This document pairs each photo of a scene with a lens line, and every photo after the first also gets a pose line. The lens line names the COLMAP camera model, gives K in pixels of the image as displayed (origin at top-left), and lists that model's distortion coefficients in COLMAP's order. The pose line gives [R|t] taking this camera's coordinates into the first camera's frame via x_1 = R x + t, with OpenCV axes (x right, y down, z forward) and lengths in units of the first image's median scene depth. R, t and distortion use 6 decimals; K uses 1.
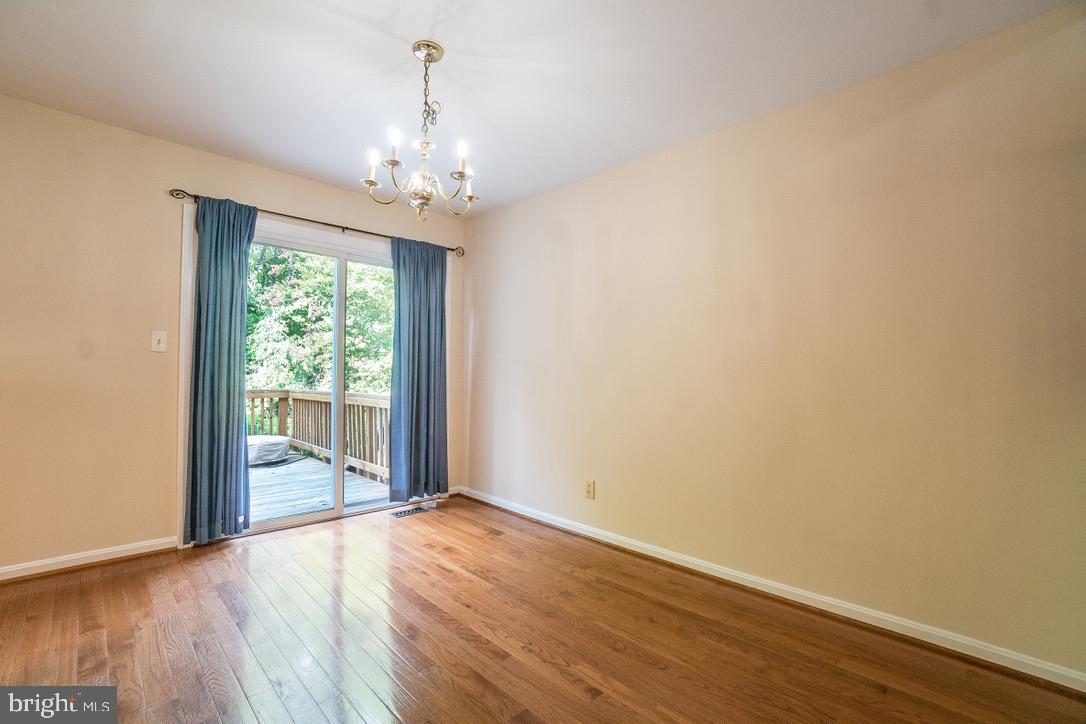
lens RADIAL K [[480.7, 0, 527.9], [0, 480.7, 353.2], [0, 0, 1]] dist [-0.046709, 0.012289]
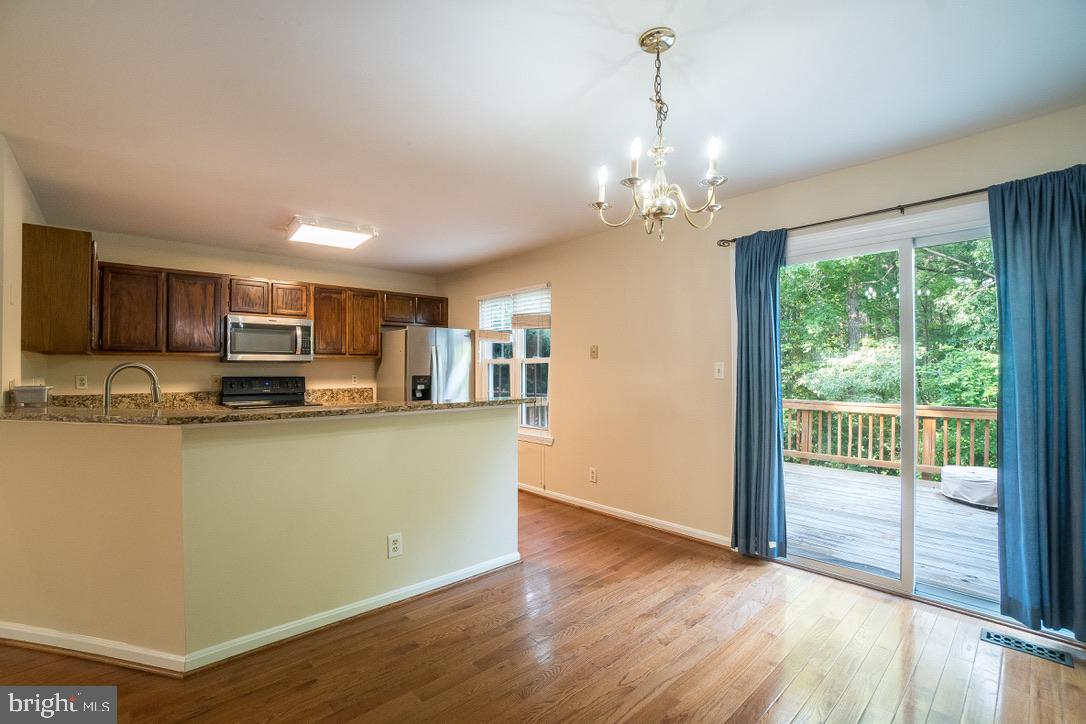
lens RADIAL K [[480.7, 0, 538.1], [0, 480.7, 357.7], [0, 0, 1]] dist [-0.046709, 0.012289]
pose [[-0.016547, -0.033531, -0.999301, 0.435230], [0.043010, 0.998489, -0.034216, -0.034943], [0.998938, -0.043546, -0.015080, 0.545123]]
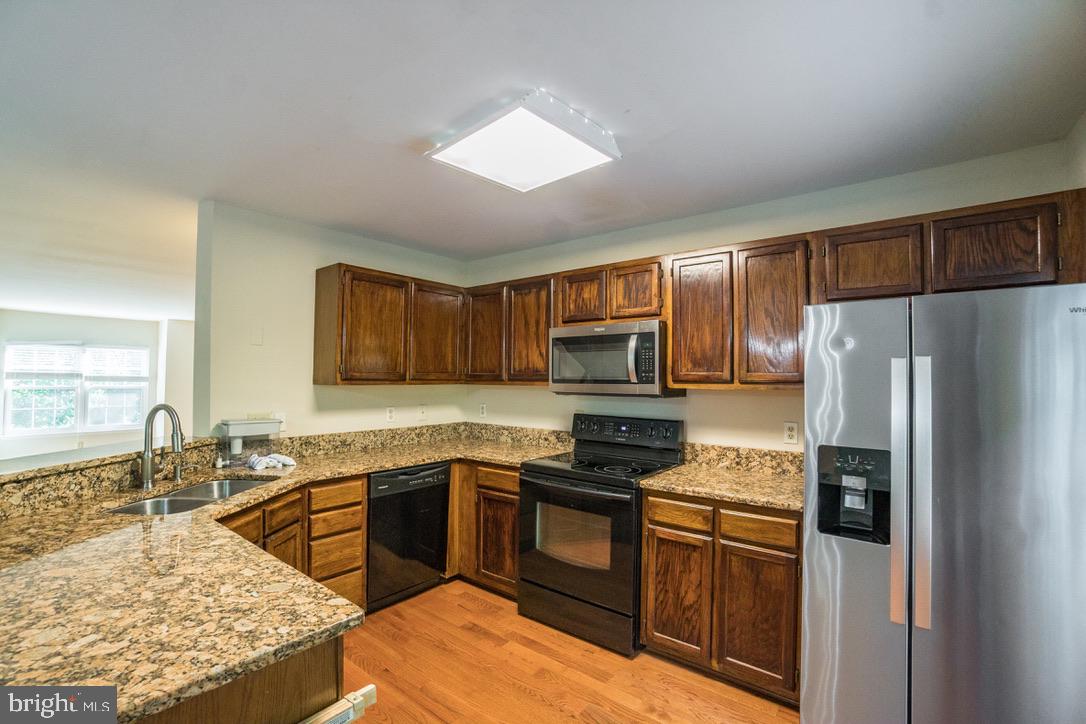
lens RADIAL K [[480.7, 0, 535.0], [0, 480.7, 369.2], [0, 0, 1]] dist [-0.046709, 0.012289]
pose [[-0.989381, -0.022136, -0.143651, -0.802331], [-0.013450, 0.998037, -0.061159, -0.101872], [0.144723, -0.058577, -0.987737, 0.605479]]
